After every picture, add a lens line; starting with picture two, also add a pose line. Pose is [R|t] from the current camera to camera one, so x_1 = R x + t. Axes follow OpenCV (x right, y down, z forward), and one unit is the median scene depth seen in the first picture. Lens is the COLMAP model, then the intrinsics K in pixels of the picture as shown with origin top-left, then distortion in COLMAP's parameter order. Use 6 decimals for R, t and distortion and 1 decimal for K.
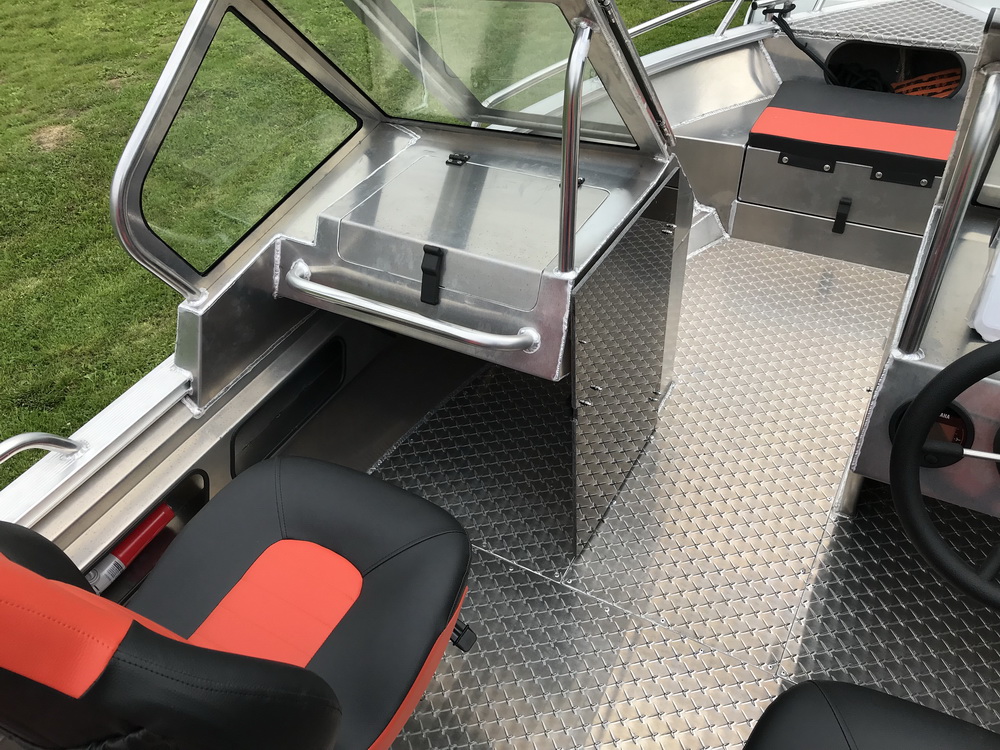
lens RADIAL K [[824.4, 0, 500.0], [0, 824.4, 375.0], [0, 0, 1]] dist [0.041793, -0.124528]
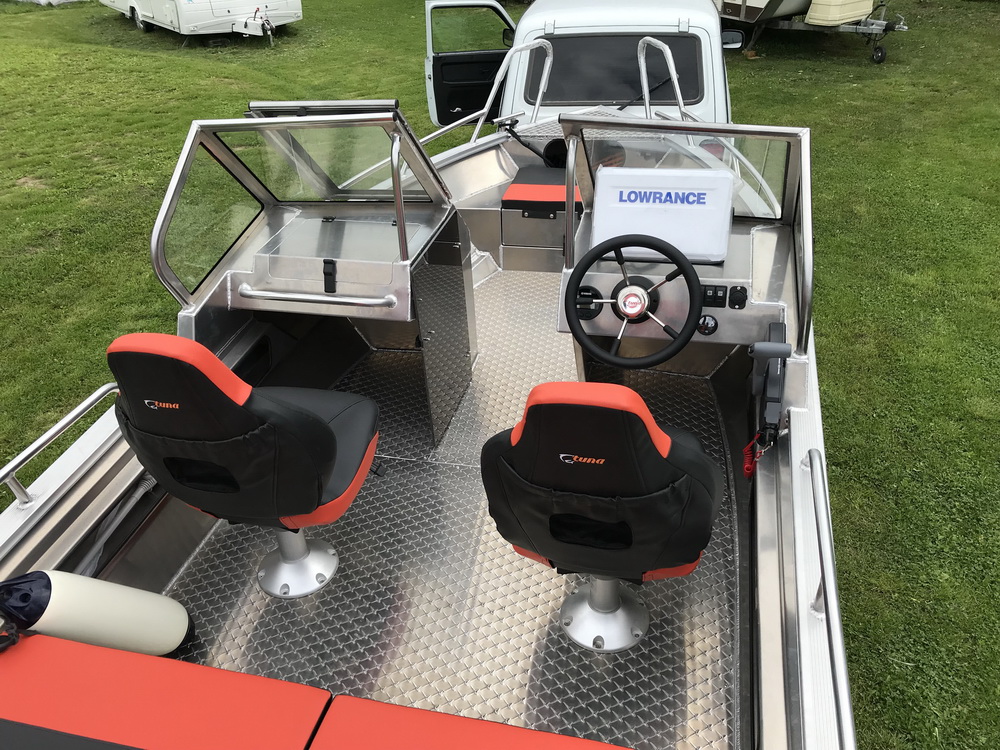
lens RADIAL K [[809.6, 0, 500.0], [0, 809.6, 375.0], [0, 0, 1]] dist [-0.004141, 0.005608]
pose [[0.965011, -0.140401, 0.221451, -0.115075], [0.168840, 0.978897, -0.115127, 0.278881], [-0.200614, 0.148489, 0.968352, -0.580798]]
